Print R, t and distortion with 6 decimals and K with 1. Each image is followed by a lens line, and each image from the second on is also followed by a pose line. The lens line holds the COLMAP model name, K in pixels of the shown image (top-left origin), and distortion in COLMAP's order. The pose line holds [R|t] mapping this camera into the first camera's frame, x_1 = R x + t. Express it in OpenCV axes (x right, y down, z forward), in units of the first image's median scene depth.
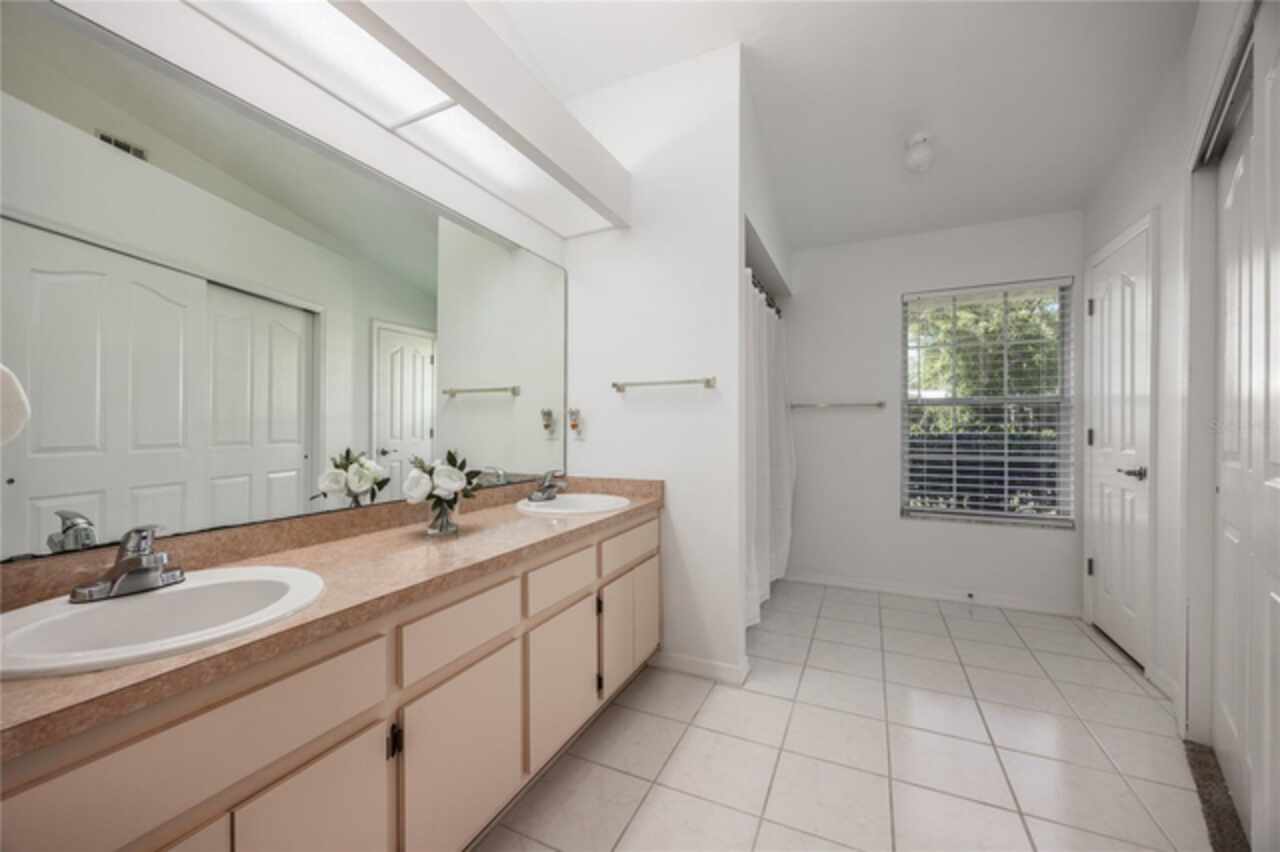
lens RADIAL K [[494.2, 0, 636.8], [0, 494.2, 426.0], [0, 0, 1]] dist [0.004599, -0.000438]
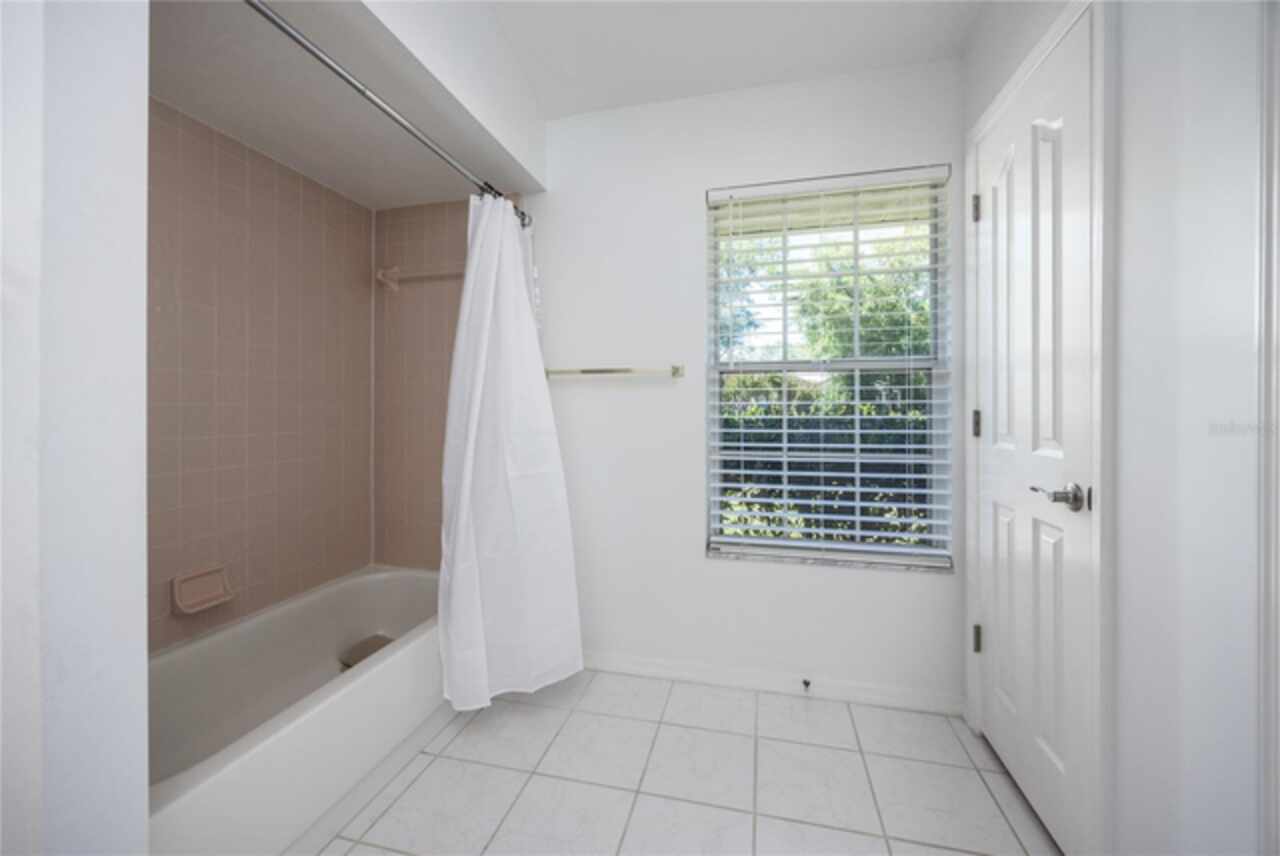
lens RADIAL K [[494.2, 0, 650.5], [0, 494.2, 411.8], [0, 0, 1]] dist [0.004599, -0.000438]
pose [[0.978735, -0.006495, 0.205024, 0.363476], [0.004942, 0.999955, 0.008084, 0.001478], [-0.205067, -0.006899, 0.978724, 0.444358]]
